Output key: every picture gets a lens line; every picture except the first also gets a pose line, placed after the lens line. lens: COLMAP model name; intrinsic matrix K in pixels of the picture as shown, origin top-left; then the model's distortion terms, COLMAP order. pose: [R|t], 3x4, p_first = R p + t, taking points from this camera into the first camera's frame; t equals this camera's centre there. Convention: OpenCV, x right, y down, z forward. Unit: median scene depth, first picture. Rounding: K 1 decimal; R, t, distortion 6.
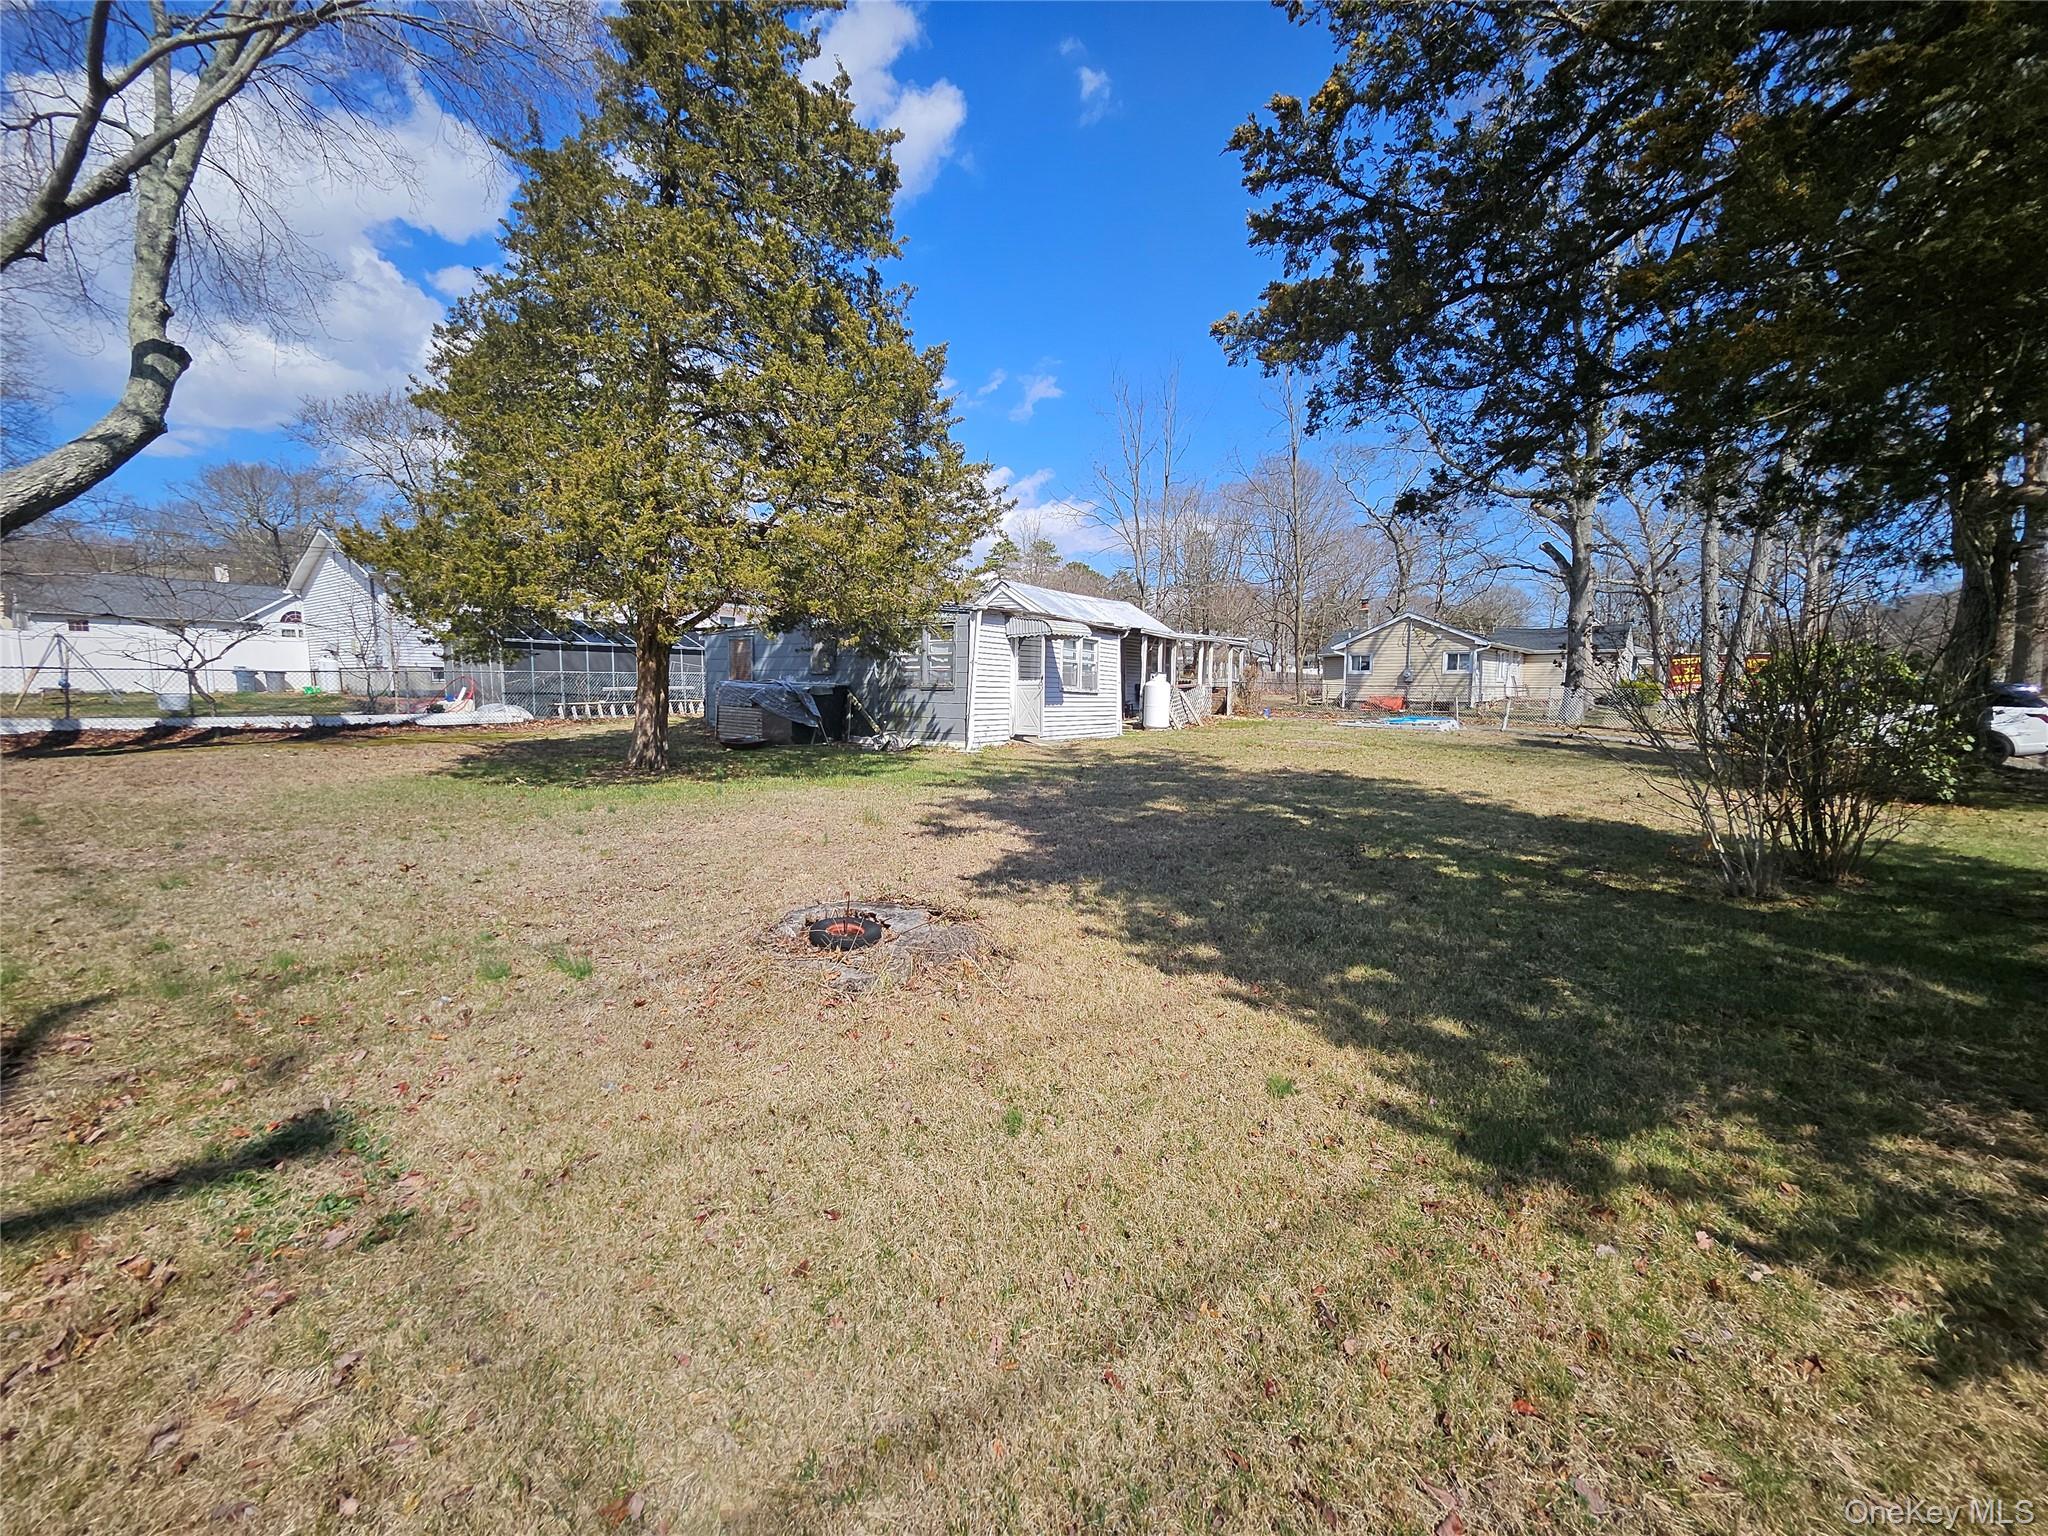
lens RADIAL K [[814.0, 0, 1013.8], [0, 814.0, 770.6], [0, 0, 1]] dist [-0.000493, 0.003287]
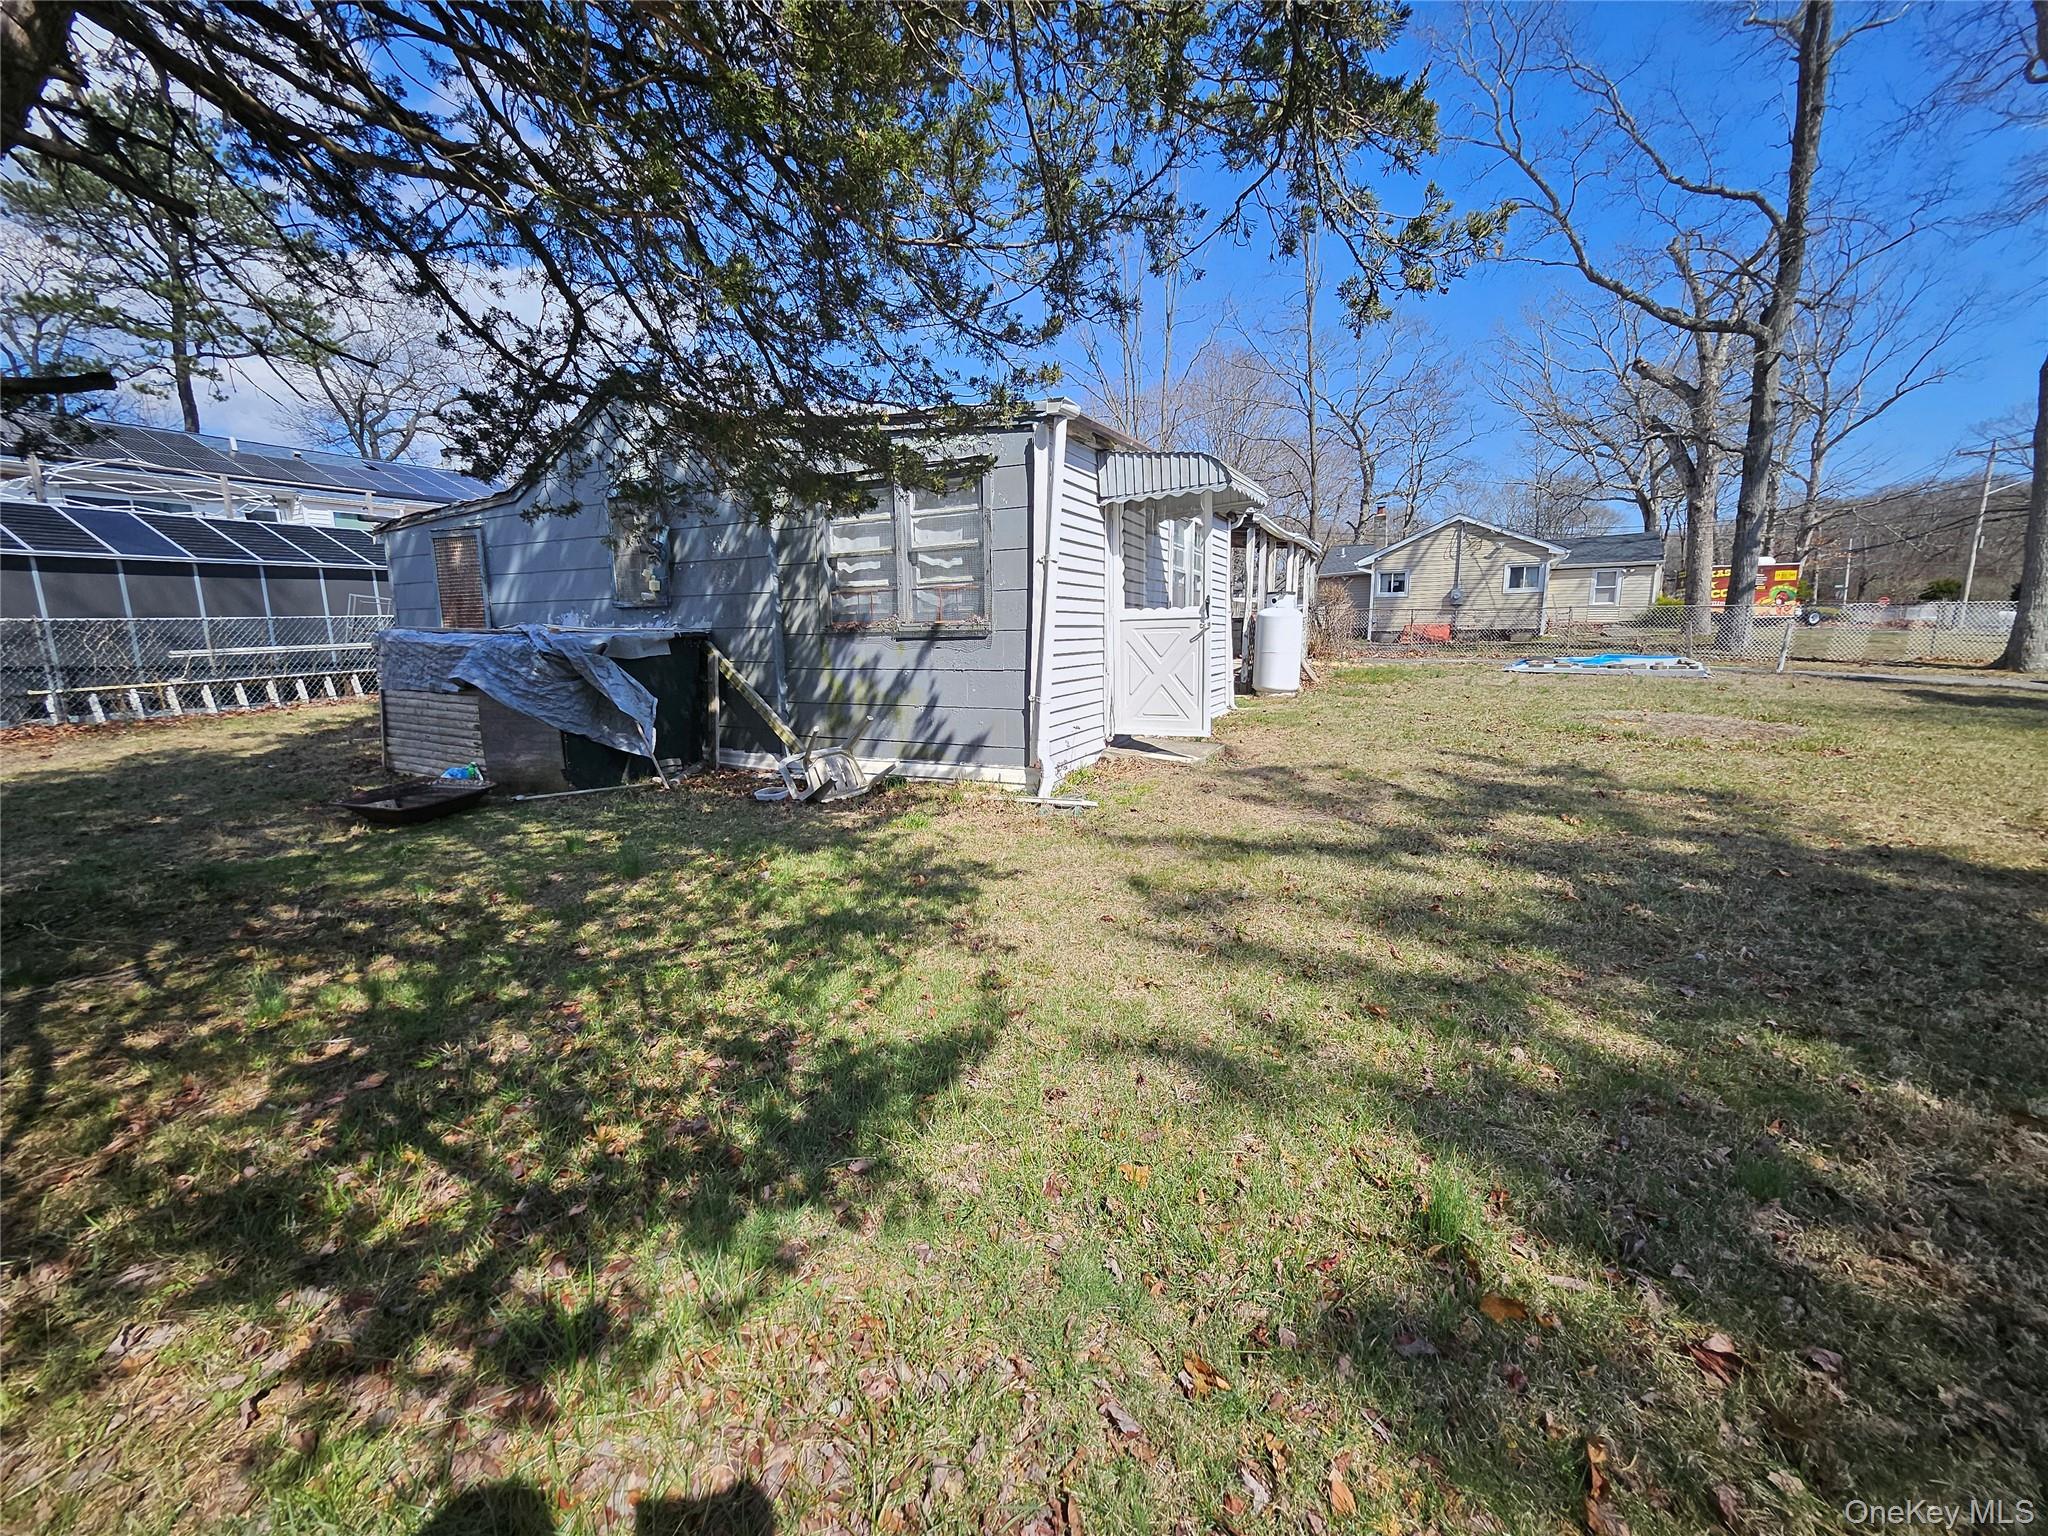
lens RADIAL K [[815.0, 0, 1016.6], [0, 815.0, 766.4], [0, 0, 1]] dist [0.001595, -0.000325]
pose [[0.988349, -0.052861, 0.142730, -0.100607], [0.042784, 0.996430, 0.072777, -0.054416], [-0.146068, -0.065823, 0.987082, 0.509784]]
